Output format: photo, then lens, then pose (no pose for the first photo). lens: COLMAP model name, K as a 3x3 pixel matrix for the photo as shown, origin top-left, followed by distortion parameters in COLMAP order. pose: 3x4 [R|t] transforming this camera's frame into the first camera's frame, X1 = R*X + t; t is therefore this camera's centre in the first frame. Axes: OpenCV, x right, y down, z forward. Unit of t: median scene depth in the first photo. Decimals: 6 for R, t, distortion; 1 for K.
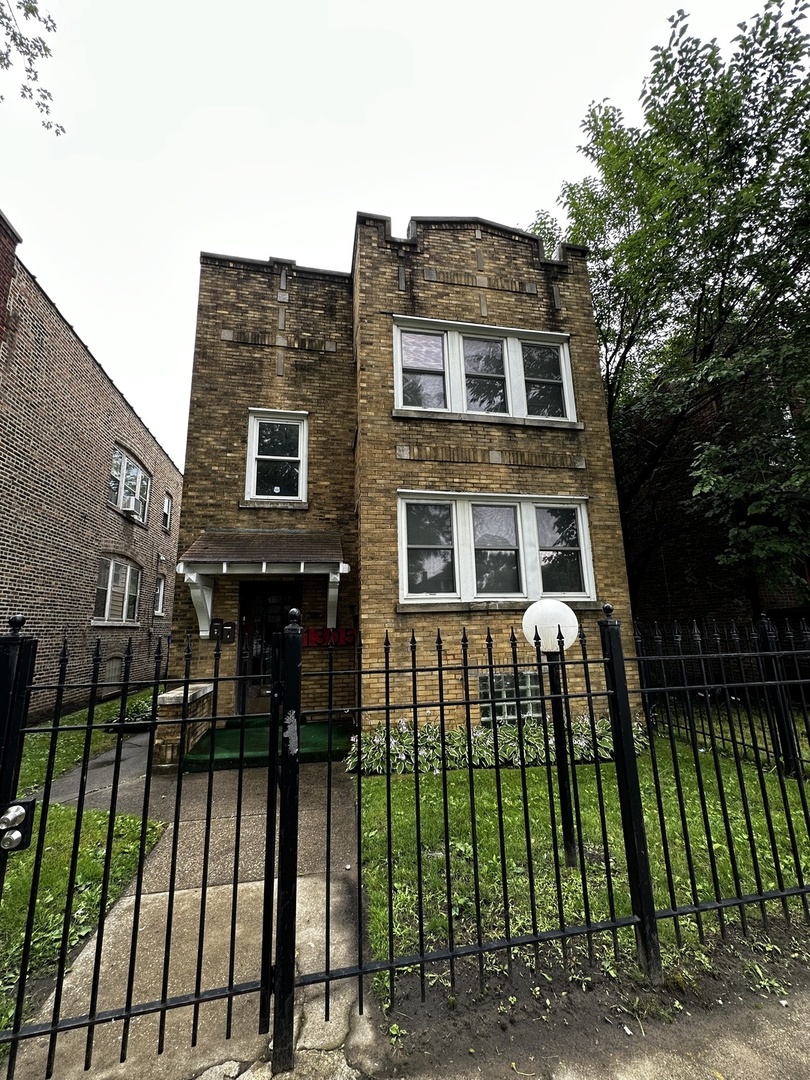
lens RADIAL K [[430.7, 0, 402.2], [0, 430.7, 540.6], [0, 0, 1]] dist [-0.002654, 0.000507]
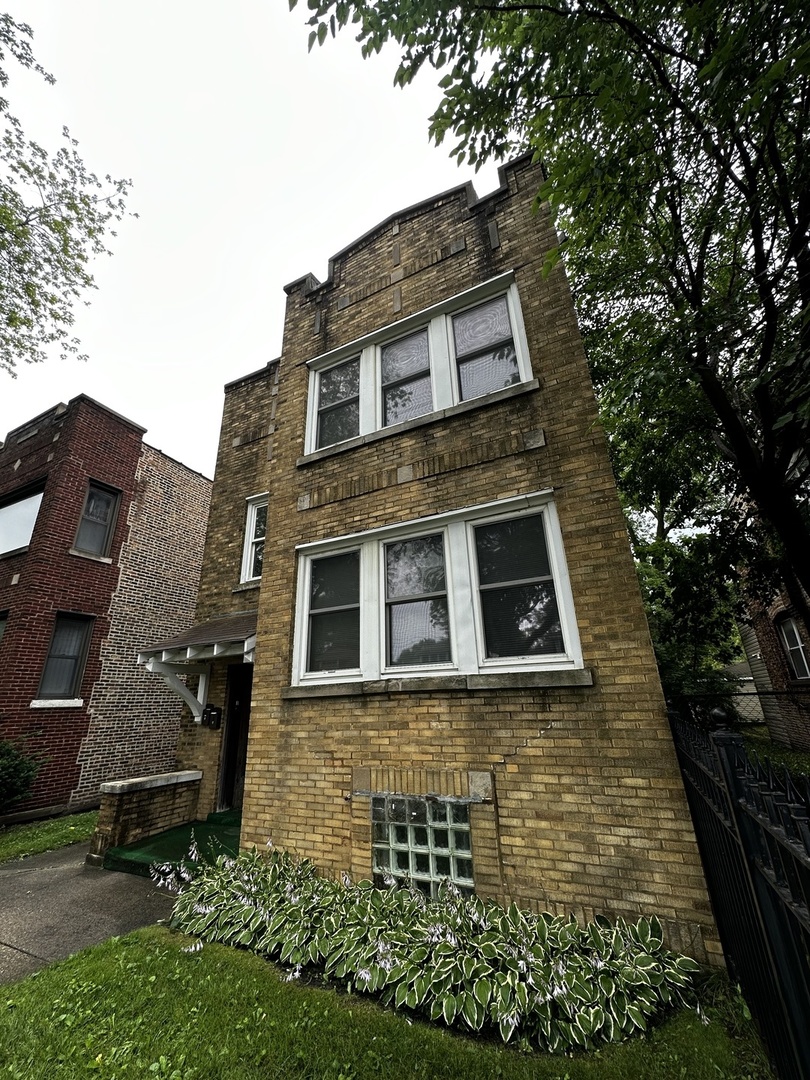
lens RADIAL K [[430.7, 0, 402.9], [0, 430.7, 540.1], [0, 0, 1]] dist [-0.002654, 0.000507]
pose [[0.794056, -0.217665, -0.567536, 0.612721], [0.134806, 0.973496, -0.184751, 0.051965], [0.592707, 0.070195, 0.802353, 0.418878]]
